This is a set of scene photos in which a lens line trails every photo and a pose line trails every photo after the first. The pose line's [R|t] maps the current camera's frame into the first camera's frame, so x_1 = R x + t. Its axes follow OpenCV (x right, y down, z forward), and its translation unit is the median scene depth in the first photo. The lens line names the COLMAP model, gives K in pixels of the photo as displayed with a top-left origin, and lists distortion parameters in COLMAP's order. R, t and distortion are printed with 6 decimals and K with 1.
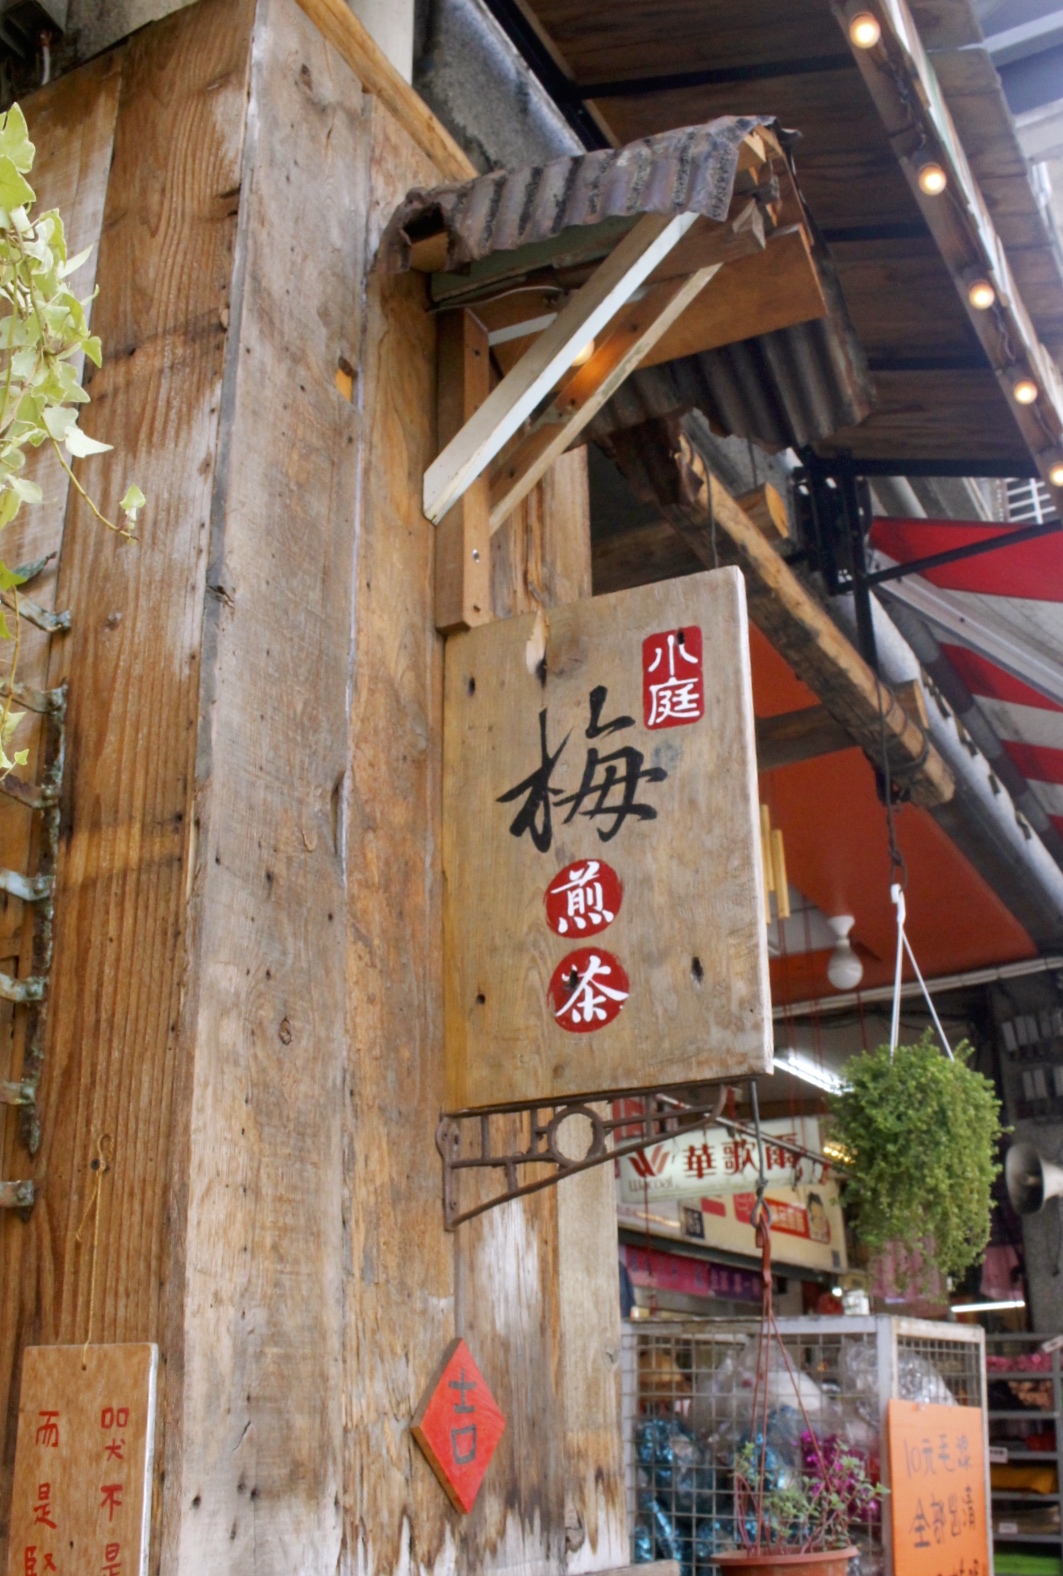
lens RADIAL K [[1613.1, 0, 615.1], [0, 1613.1, 792.5], [0, 0, 1]] dist [-0.170025, 0.129163]
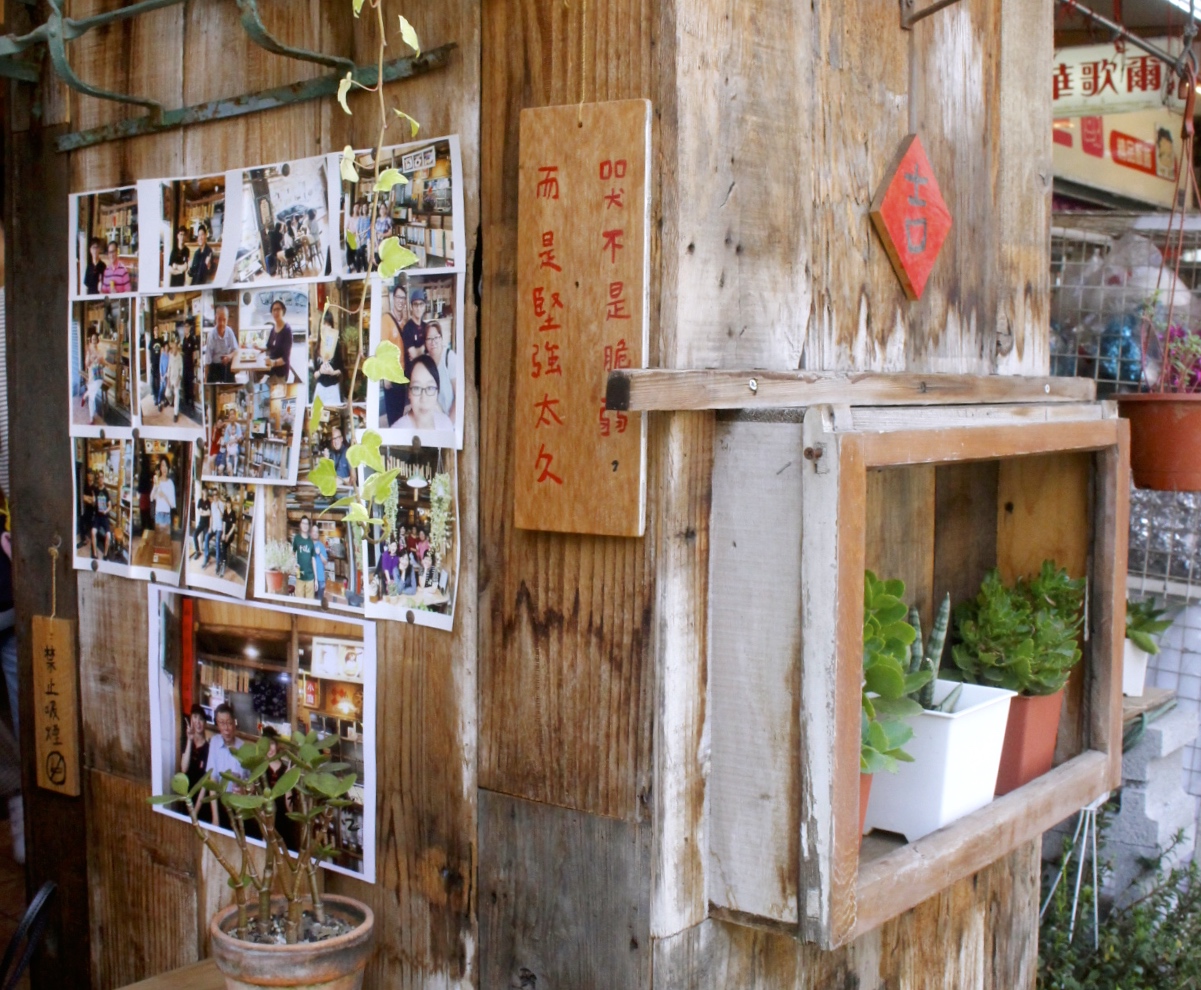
lens RADIAL K [[1612.2, 0, 570.8], [0, 1612.2, 495.1], [0, 0, 1]] dist [-0.140823, 0.021848]
pose [[0.975717, 0.059620, -0.210763, -0.087854], [0.040941, 0.895640, 0.442891, 0.096149], [0.215173, -0.440766, 0.871451, -0.037692]]
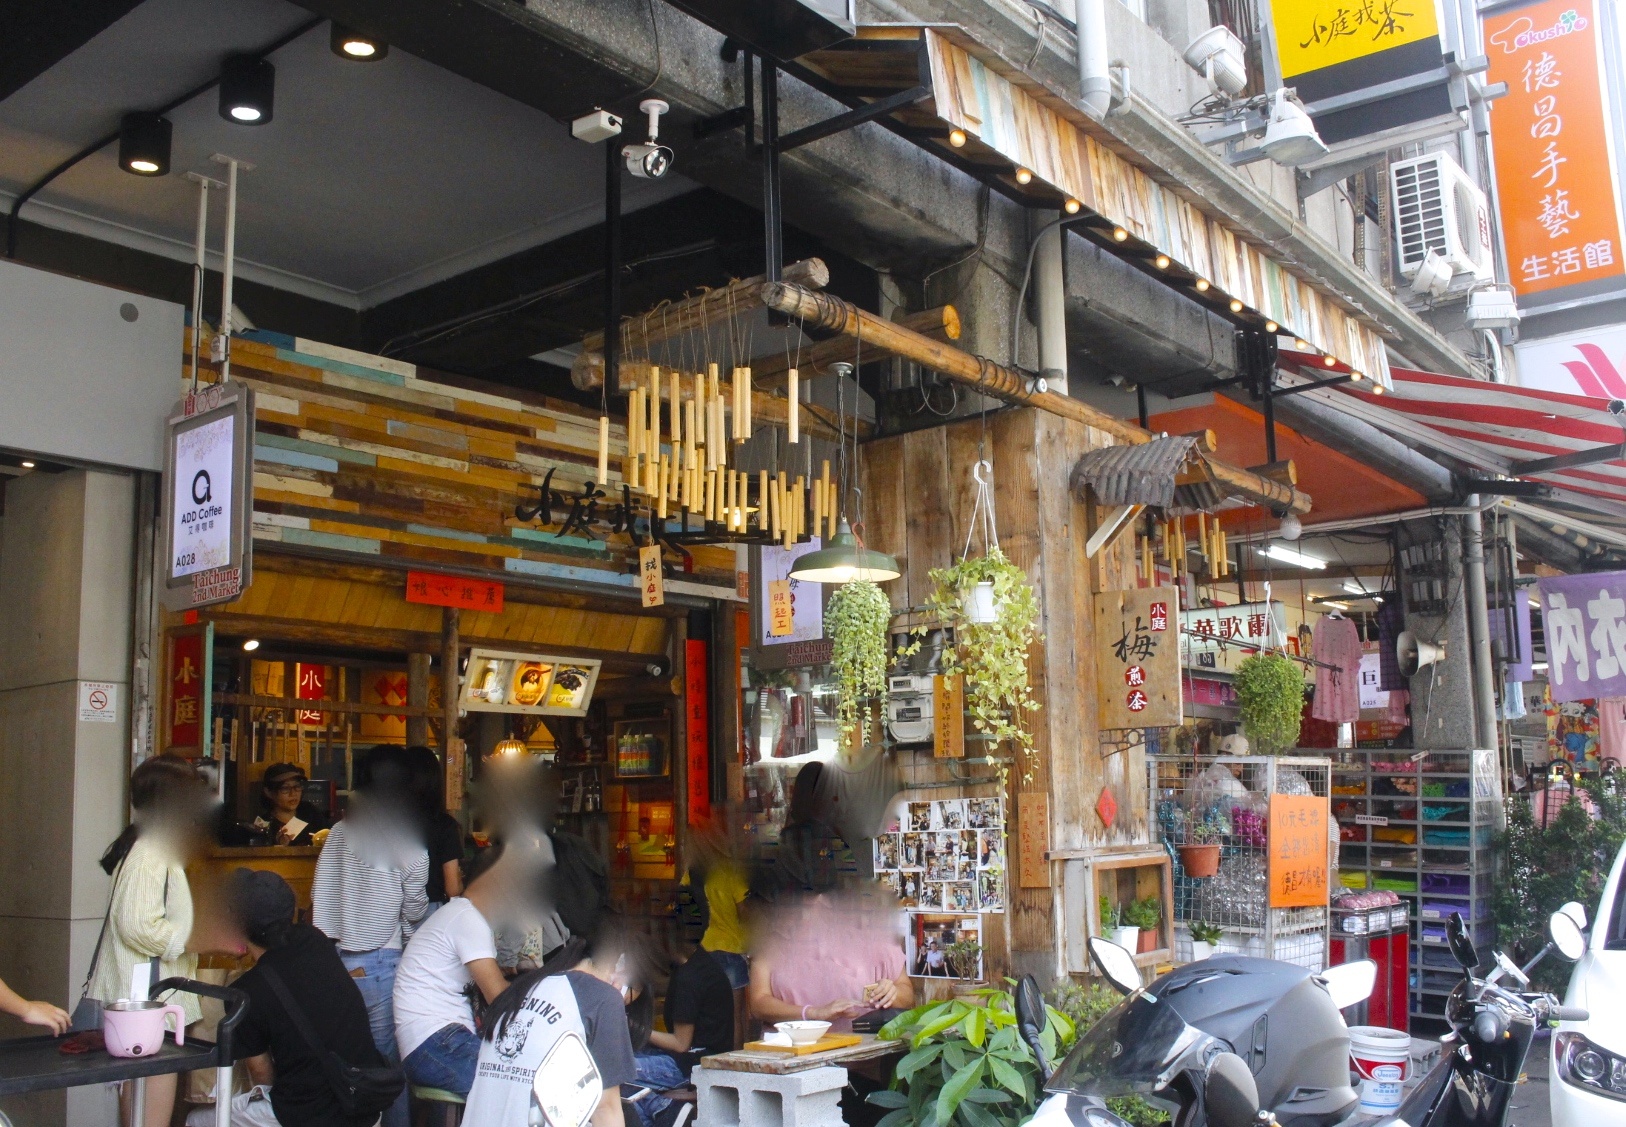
lens RADIAL K [[2010.4, 0, 813.0], [0, 2010.4, 563.5], [0, 0, 1]] dist [-0.171936, 0.013735]
pose [[0.985692, -0.010356, -0.168237, 0.031210], [0.054818, 0.963547, 0.261864, -1.639931], [0.159392, -0.267340, 0.950328, -3.959514]]
